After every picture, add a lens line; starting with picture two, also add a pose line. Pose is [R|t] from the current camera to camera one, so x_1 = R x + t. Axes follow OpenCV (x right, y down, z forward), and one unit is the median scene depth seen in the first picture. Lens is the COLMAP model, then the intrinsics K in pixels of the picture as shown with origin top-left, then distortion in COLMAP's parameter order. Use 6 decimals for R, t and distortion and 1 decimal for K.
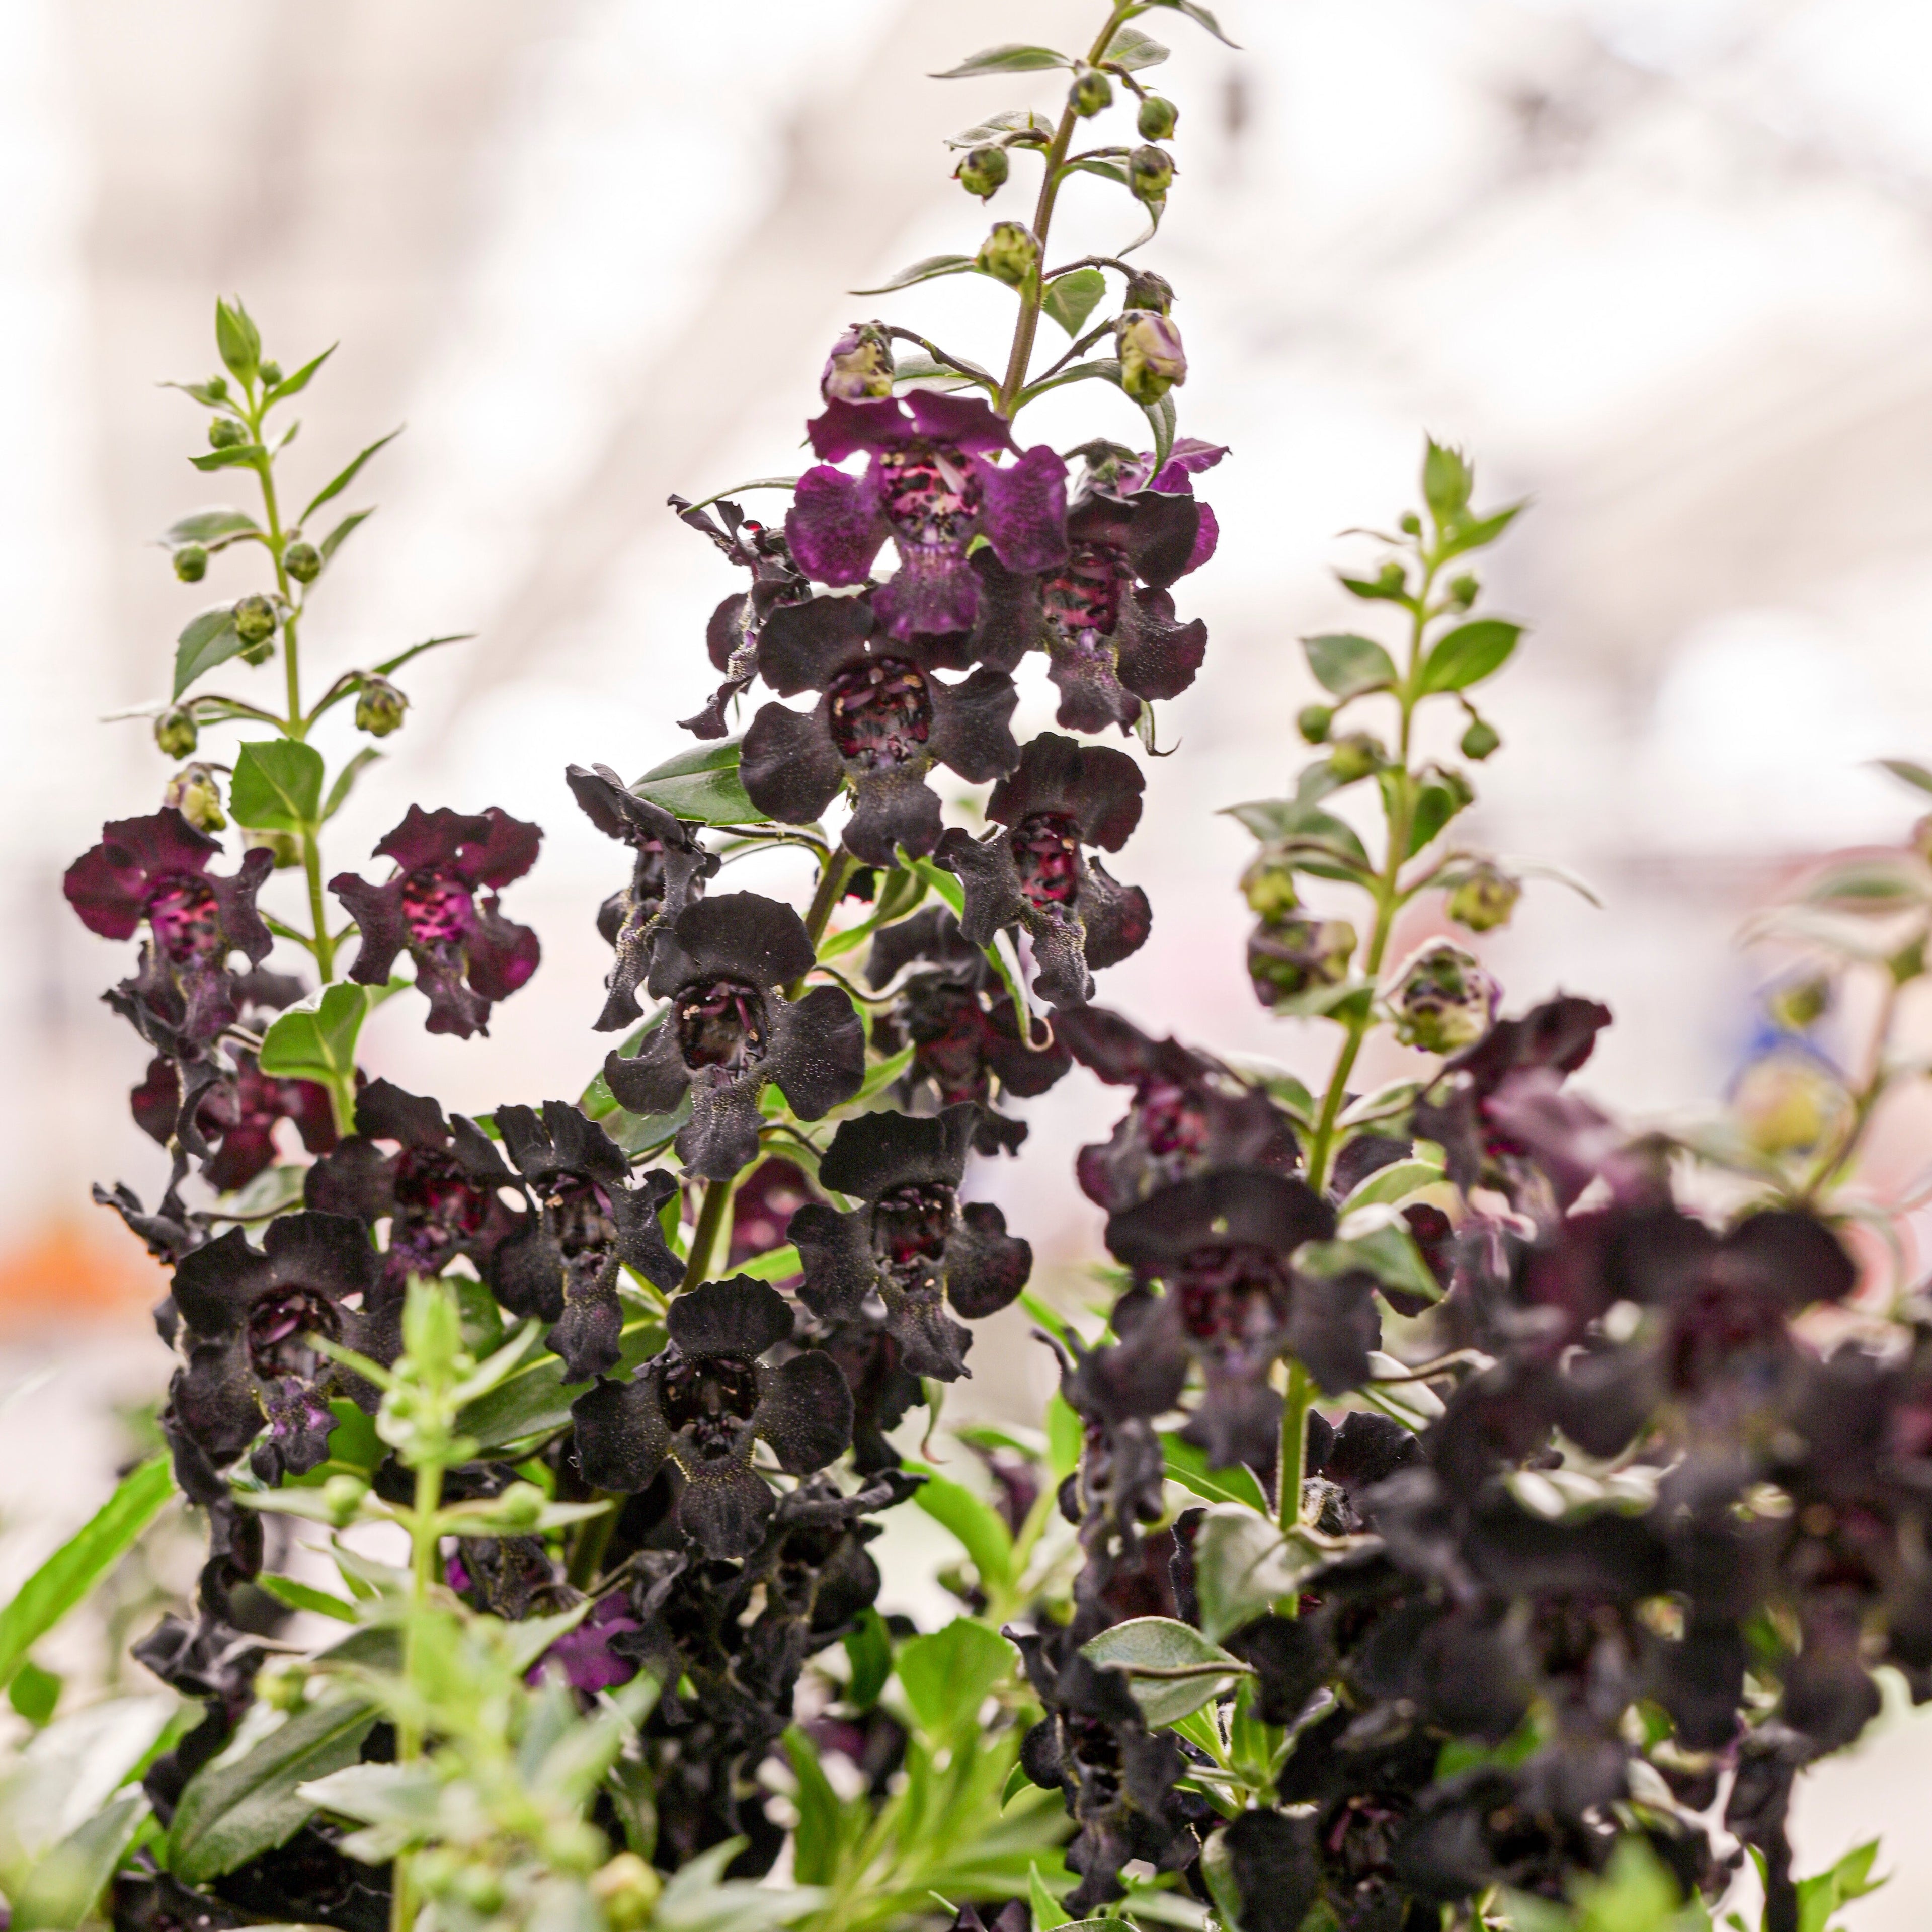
lens RADIAL K [[5818.1, 0, 966.0], [0, 5818.1, 966.0], [0, 0, 1]] dist [0.009383, -1.940142]
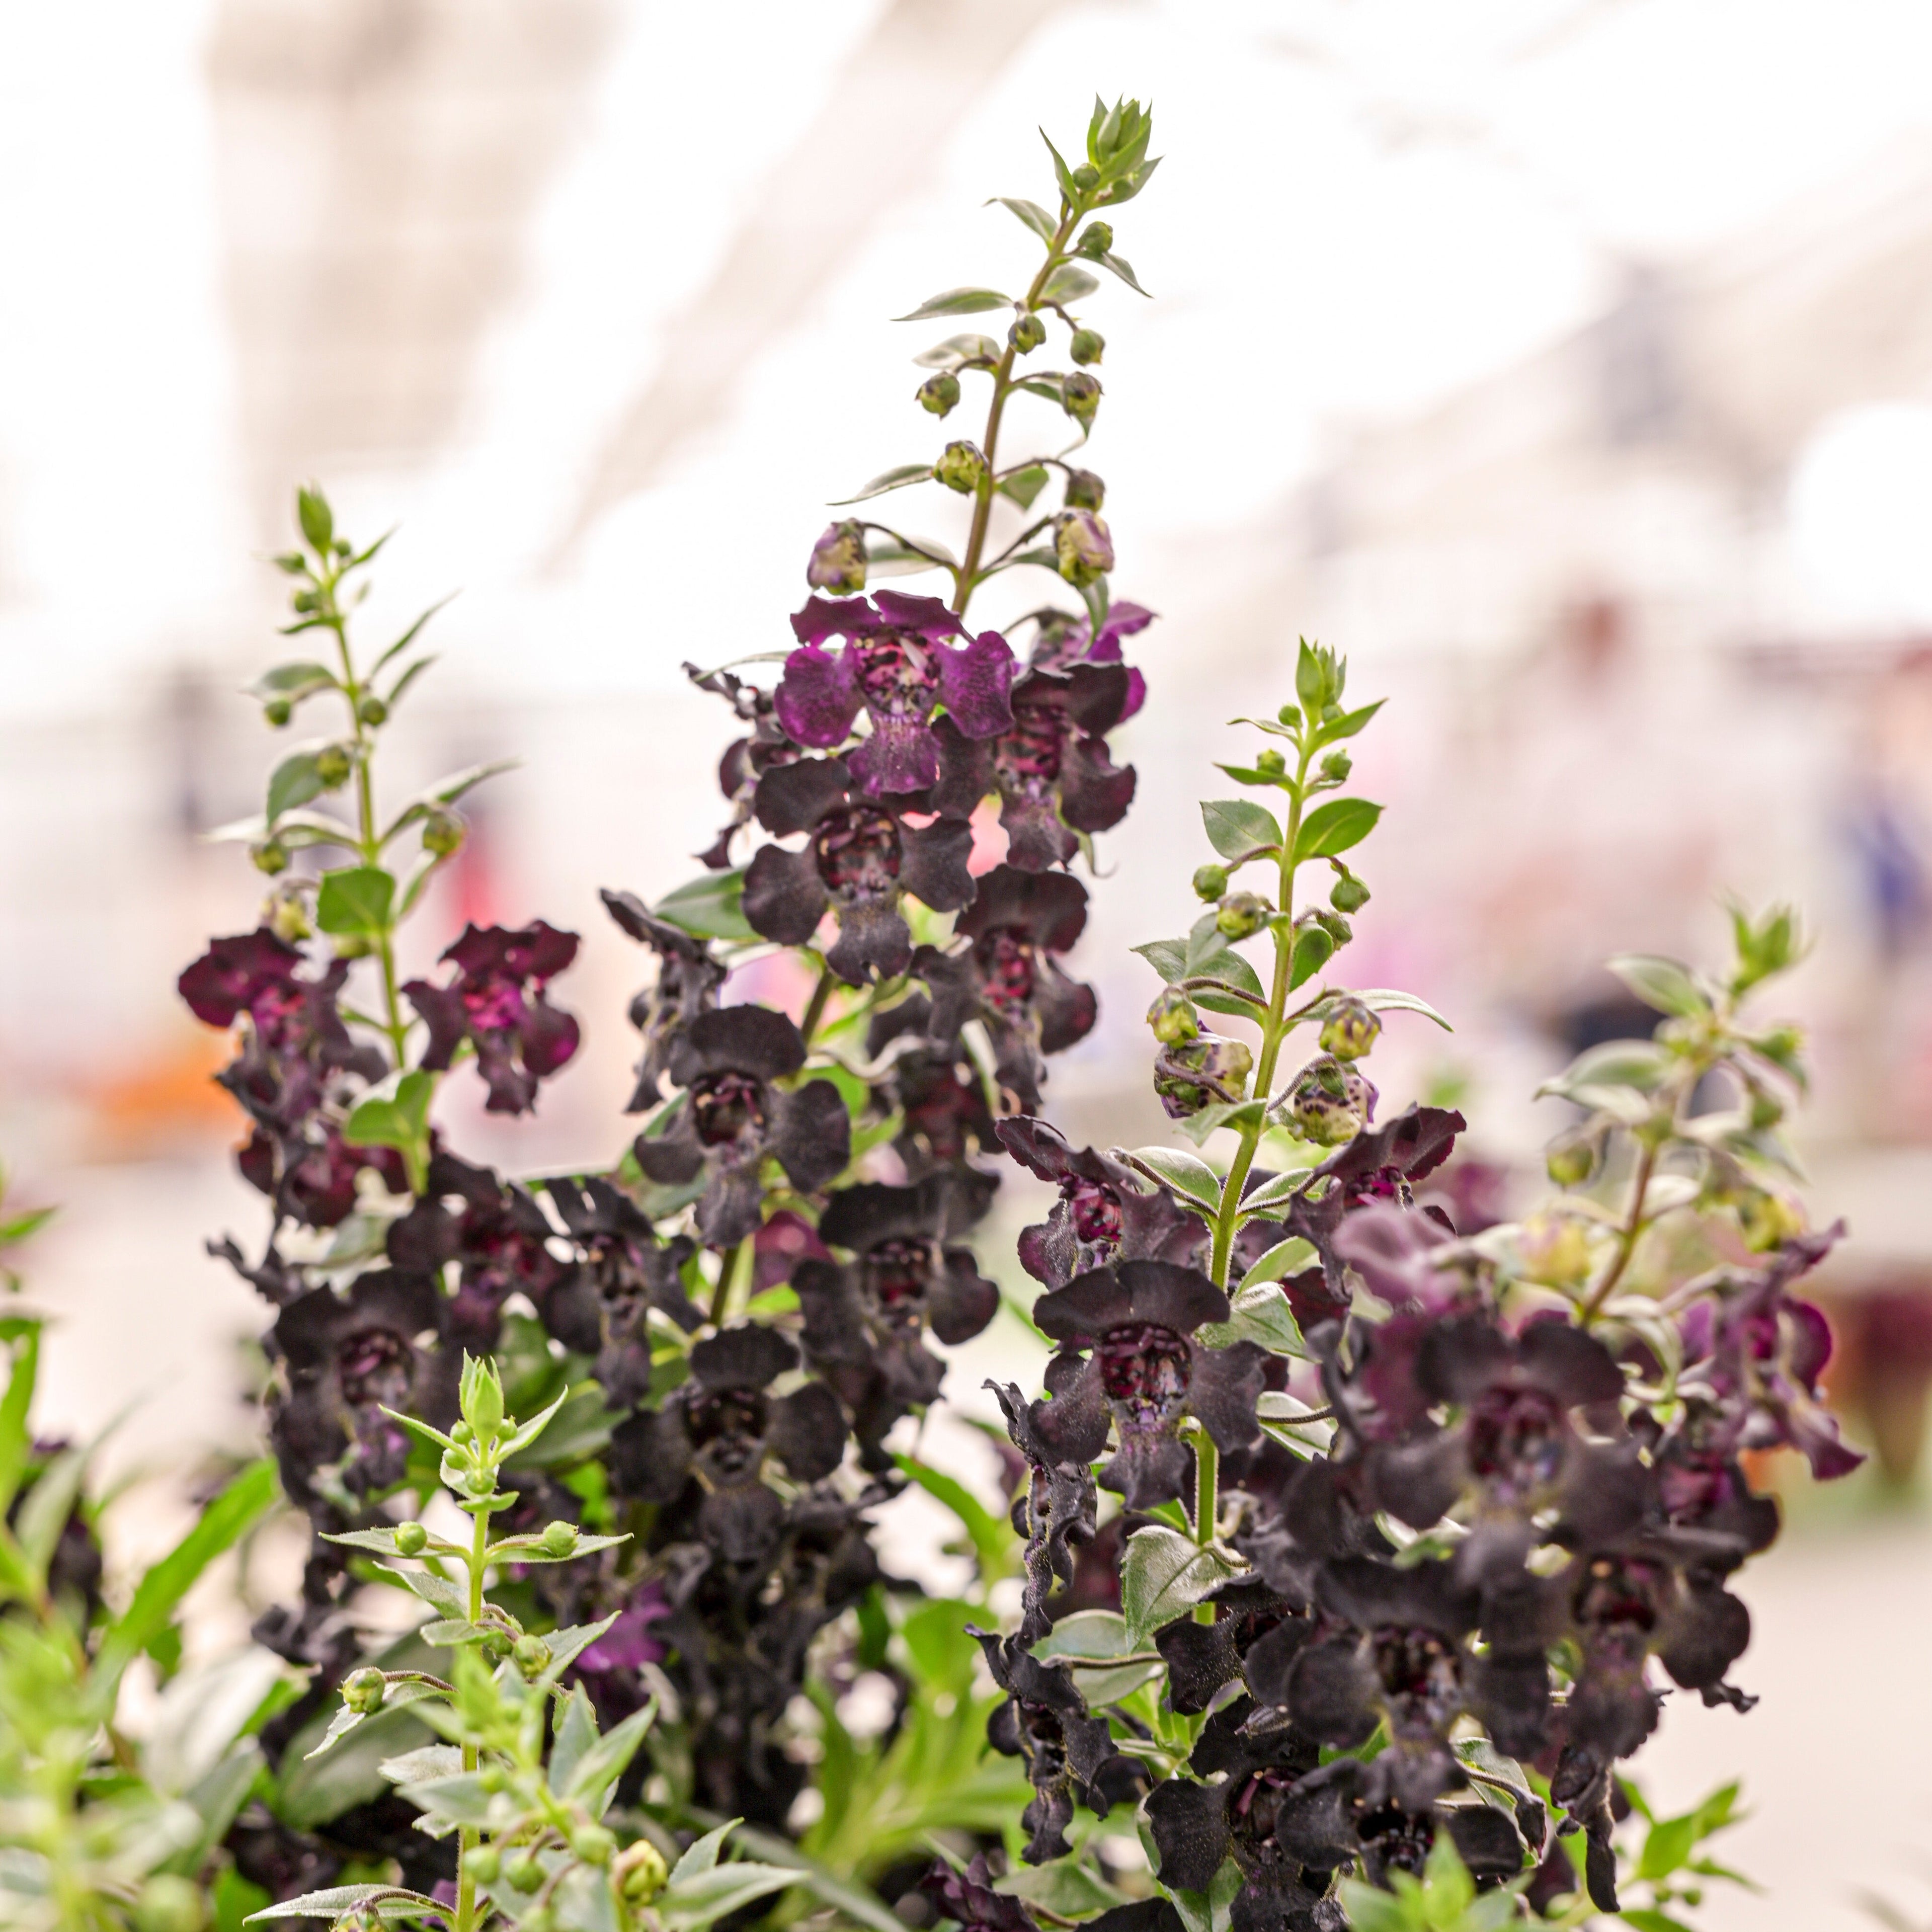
lens RADIAL K [[5818.1, 0, 966.0], [0, 5818.1, 966.0], [0, 0, 1]] dist [0.009383, -1.940142]
pose [[0.999617, -0.010795, -0.025466, 0.036875], [0.011793, 0.999154, 0.039401, -0.066706], [0.025019, -0.039687, 0.998899, -0.181594]]
